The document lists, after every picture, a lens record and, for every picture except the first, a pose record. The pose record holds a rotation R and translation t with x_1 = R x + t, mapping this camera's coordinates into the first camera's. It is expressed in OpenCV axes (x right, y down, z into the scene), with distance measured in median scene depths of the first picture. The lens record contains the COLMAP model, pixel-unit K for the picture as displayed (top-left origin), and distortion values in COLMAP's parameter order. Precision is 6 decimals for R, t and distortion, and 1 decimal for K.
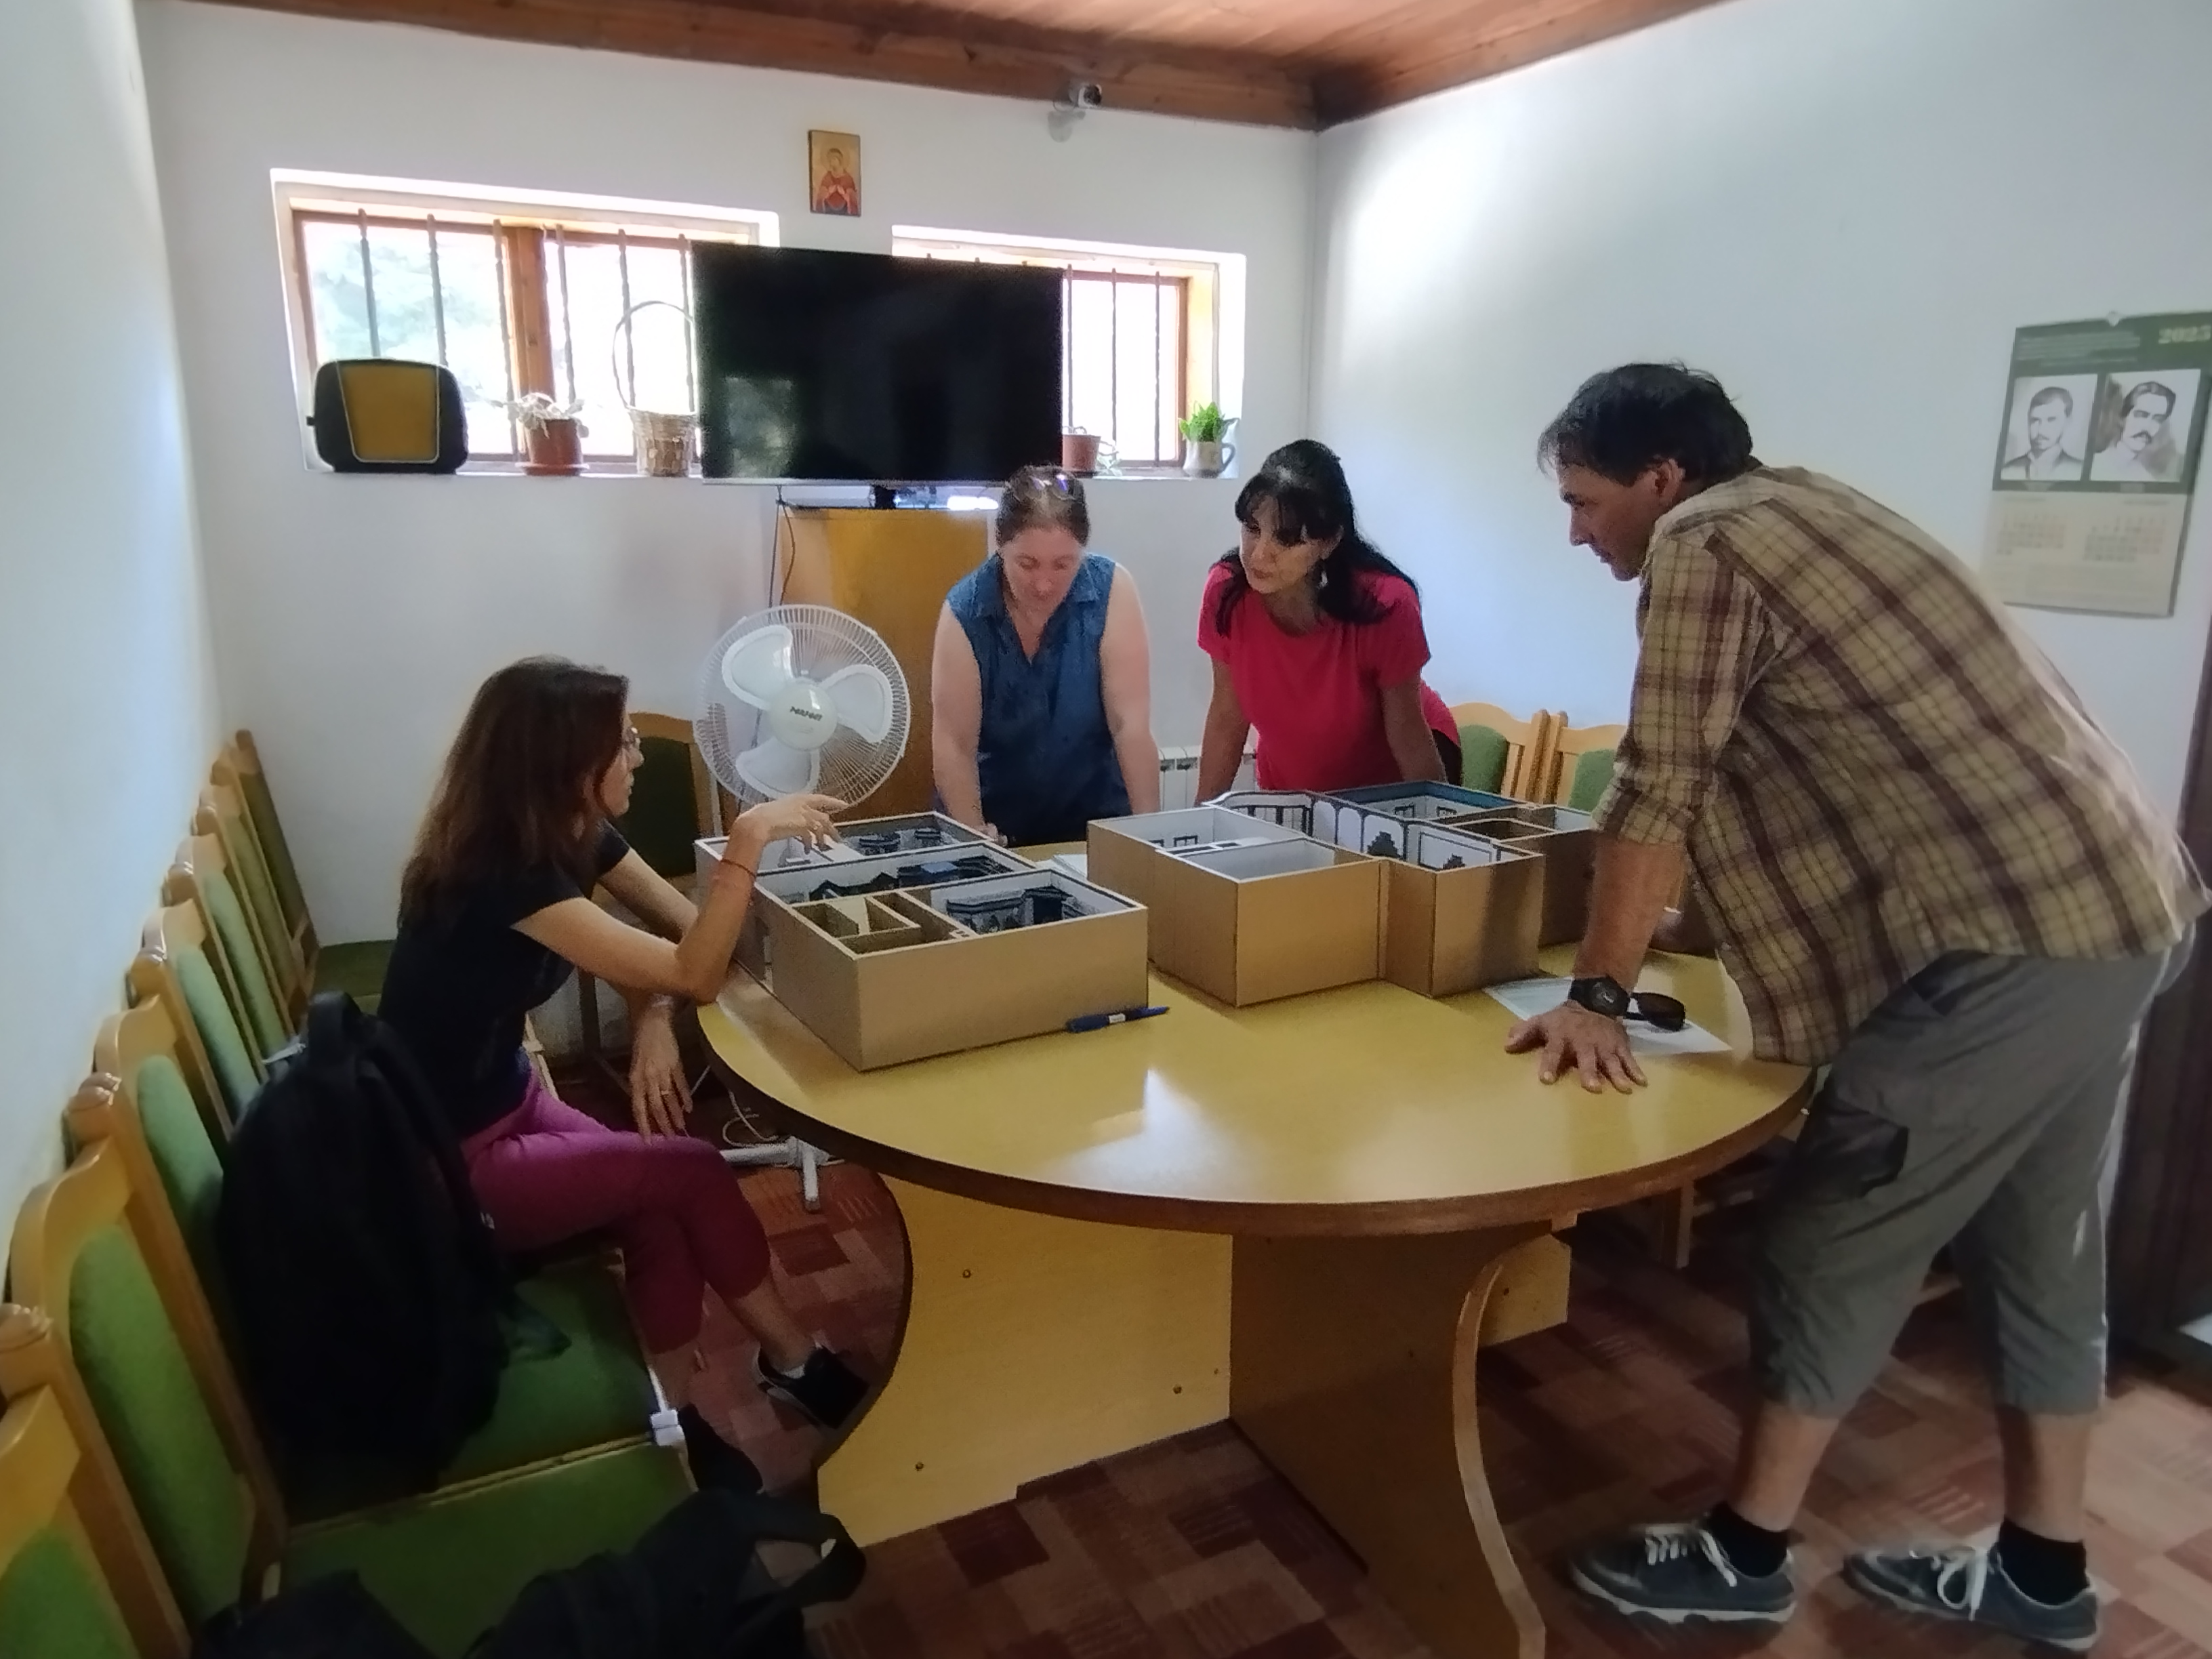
lens RADIAL K [[1471.0, 0, 1094.6], [0, 1471.0, 832.1], [0, 0, 1]] dist [0.002780, 0.001738]
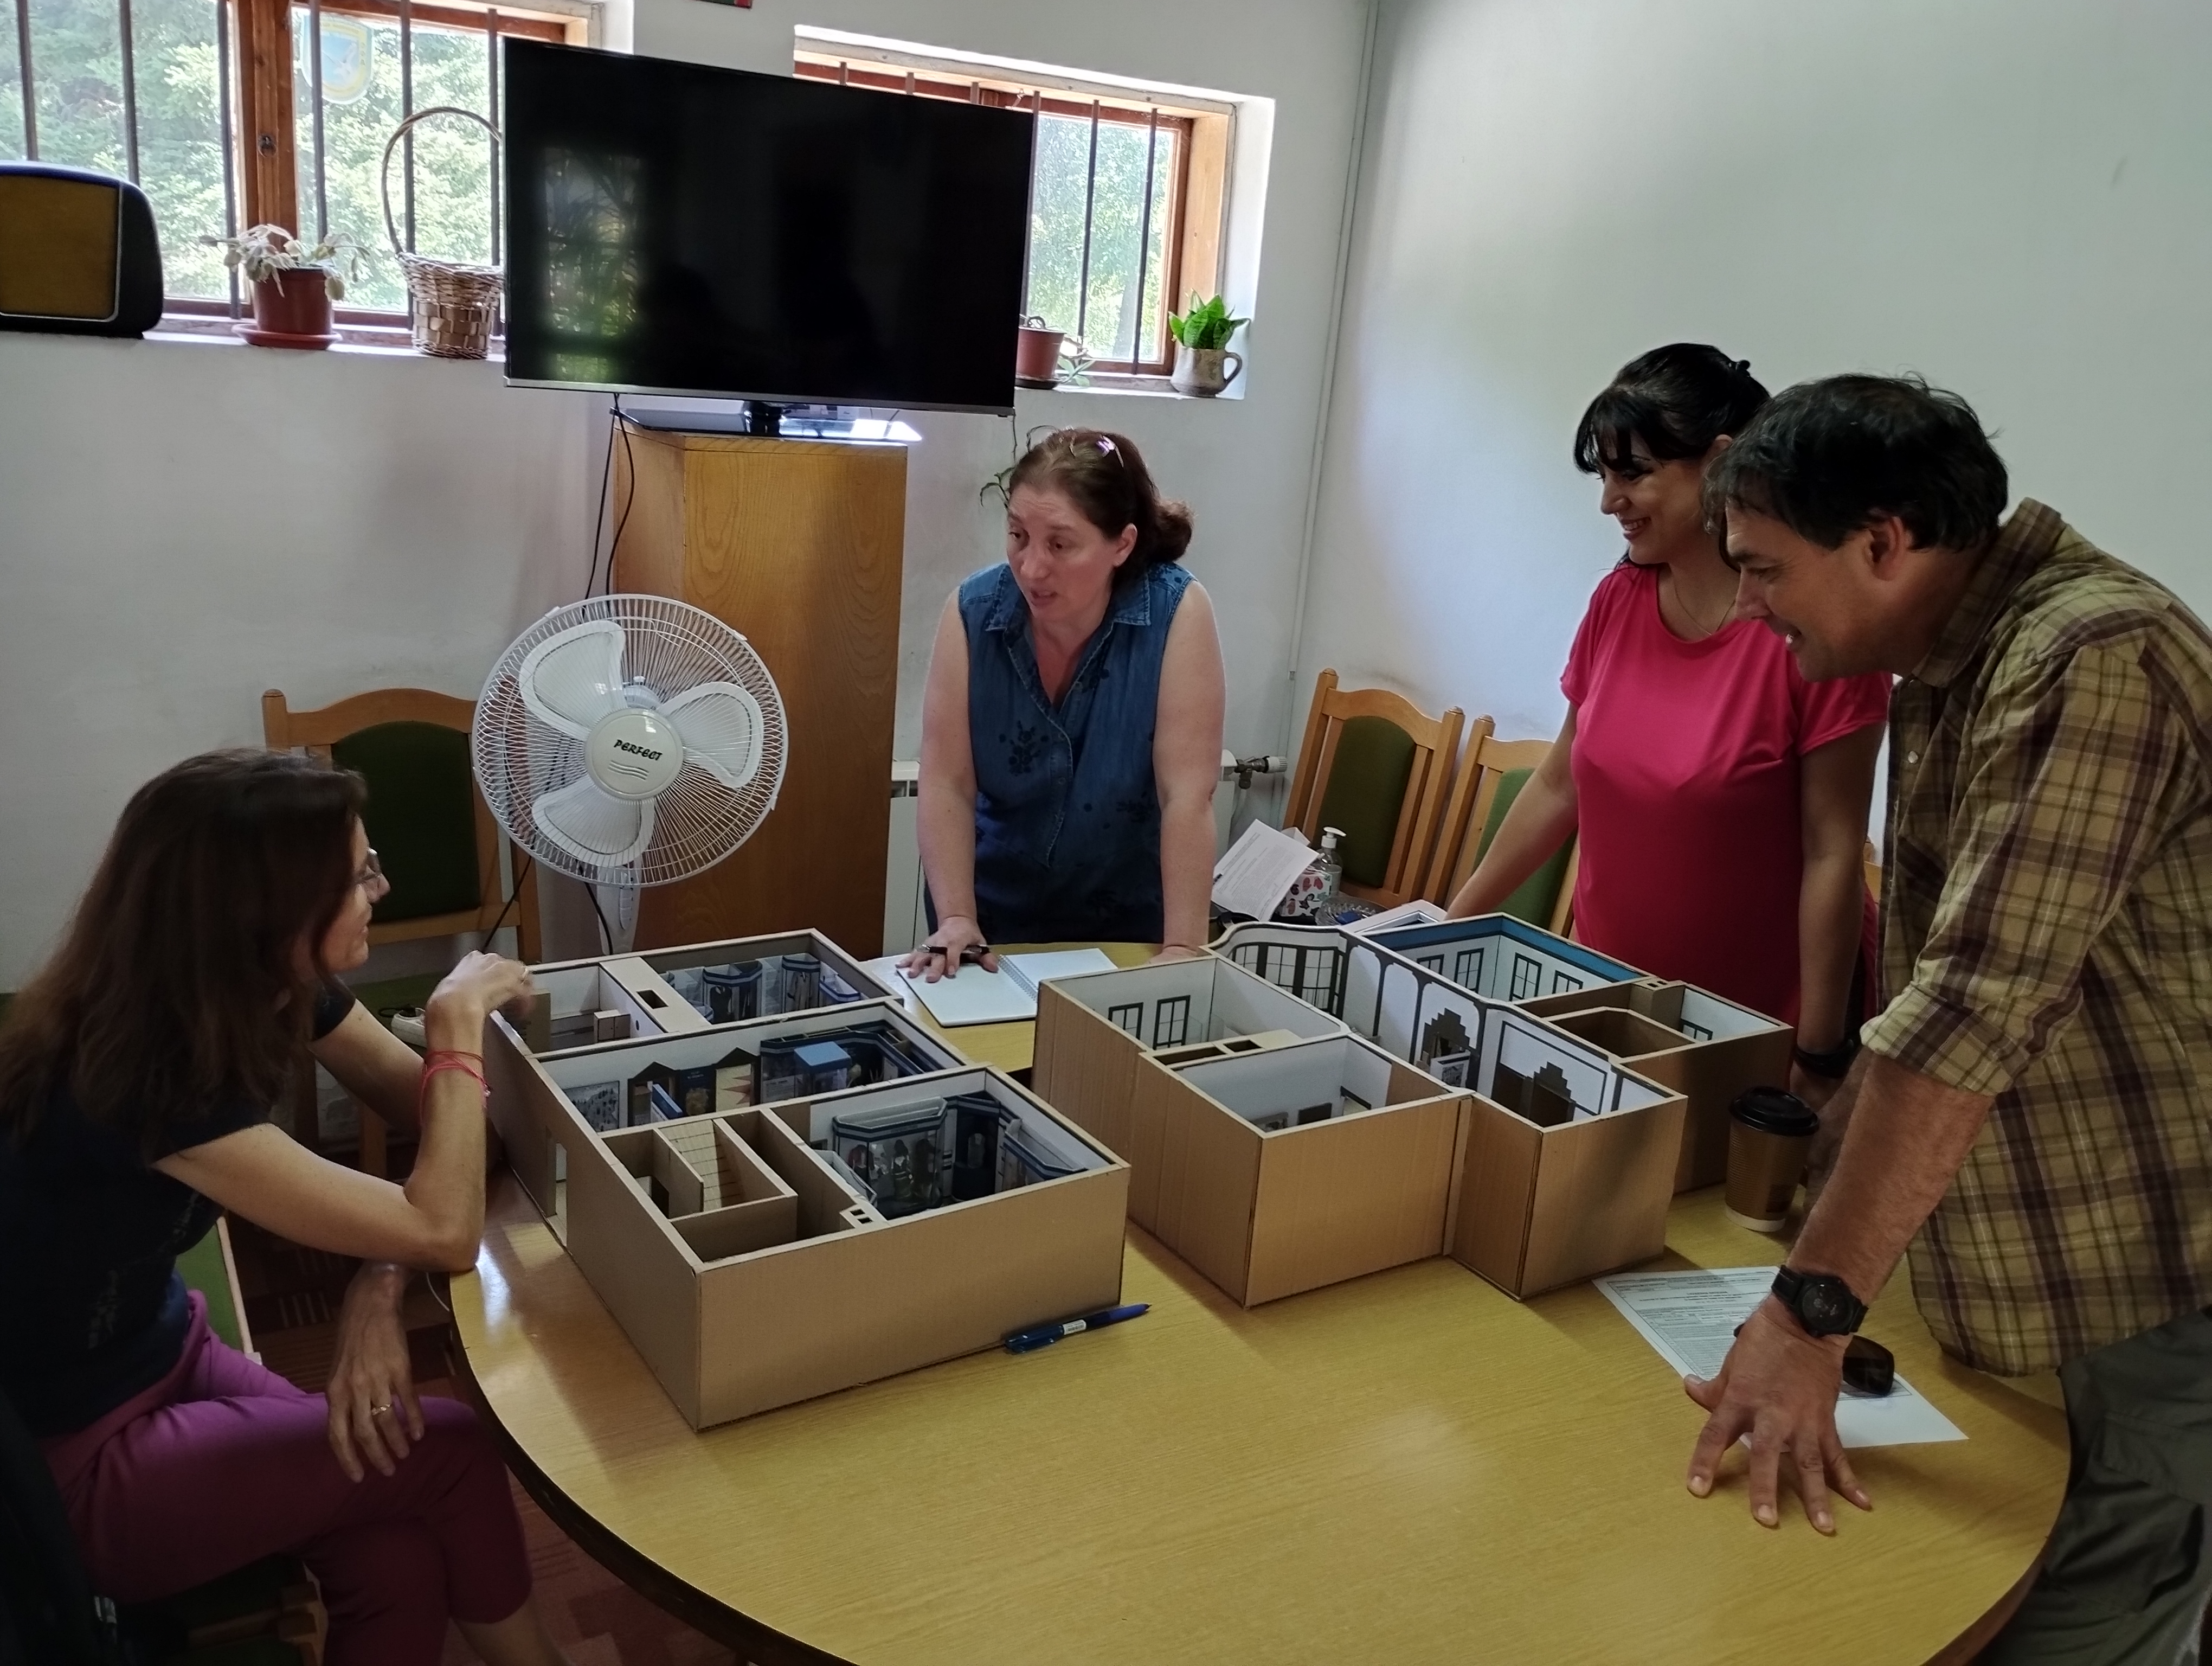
lens RADIAL K [[1820.4, 0, 1106.0], [0, 1820.4, 833.0], [0, 0, 1]] dist [0.070107, -0.107658]
pose [[0.996011, 0.062215, 0.063969, -0.022360], [-0.065391, 0.996665, 0.048809, -0.082484], [-0.060719, -0.052797, 0.996758, 0.092820]]
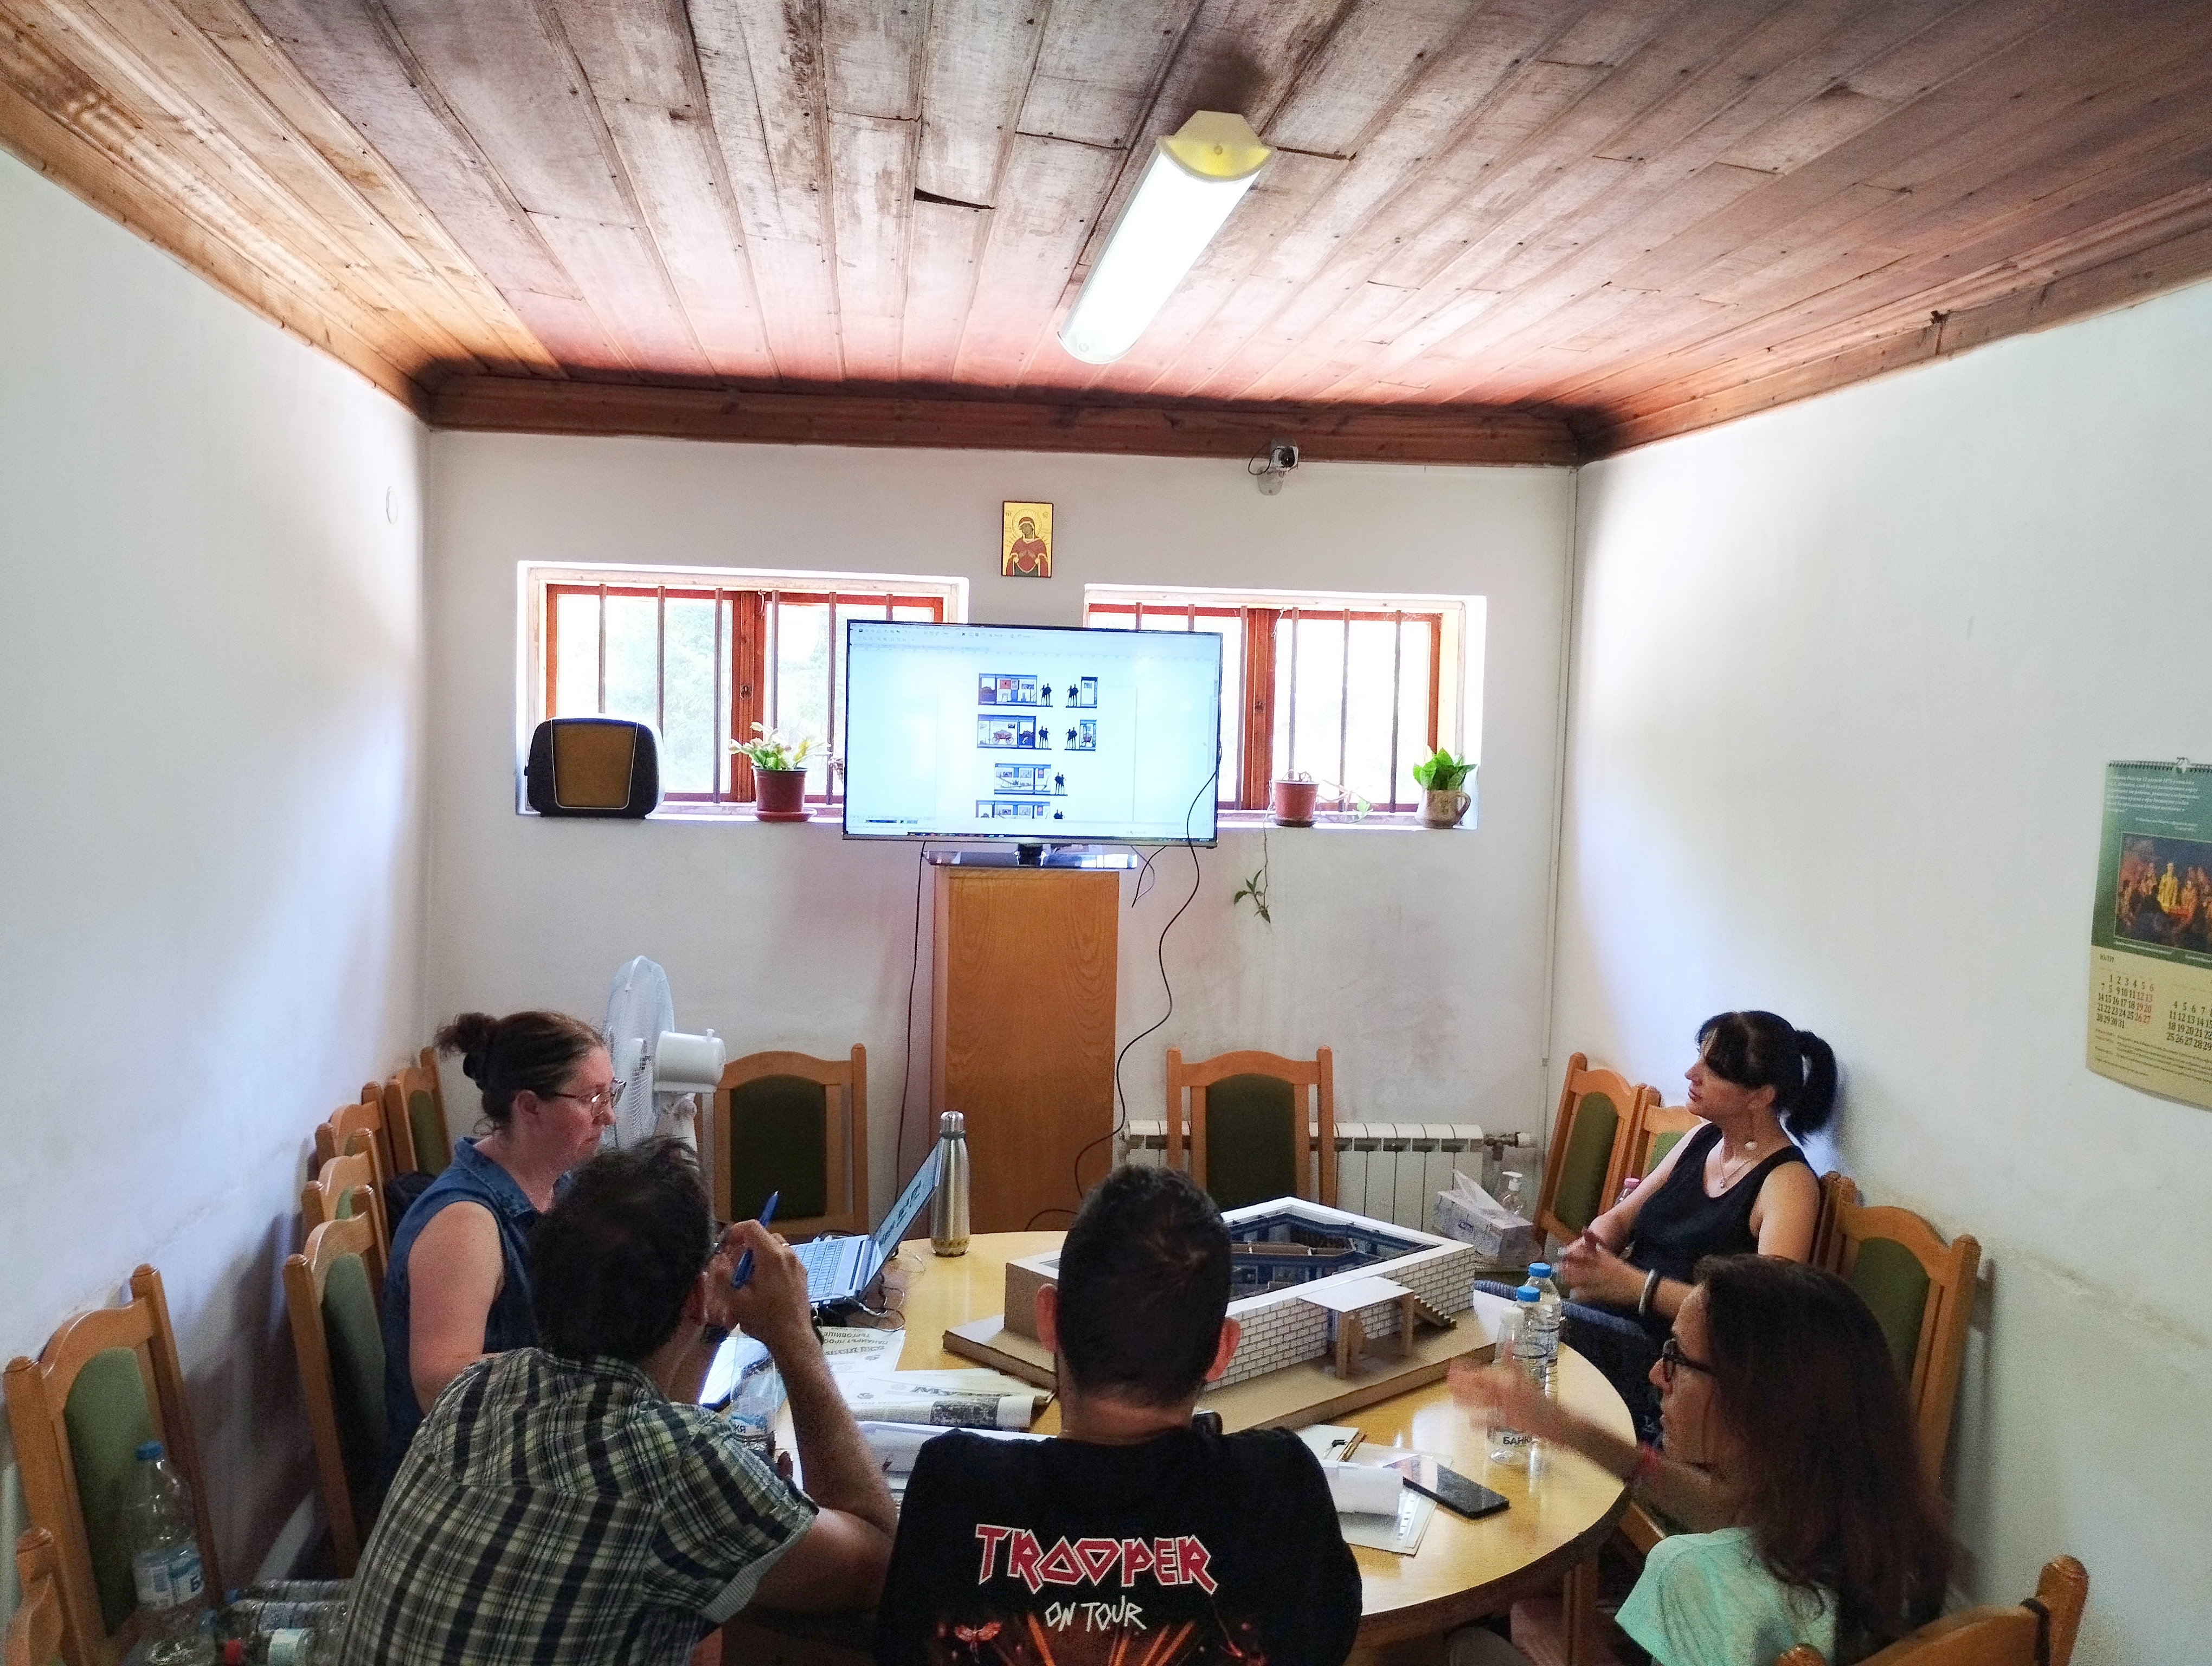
lens RADIAL K [[1820.4, 0, 1106.0], [0, 1820.4, 833.0], [0, 0, 1]] dist [0.070107, -0.107658]
pose [[0.945575, 0.041912, -0.322694, 0.315042], [-0.097012, 0.982884, -0.156611, -0.055898], [0.310607, 0.179393, 0.933457, -0.141957]]
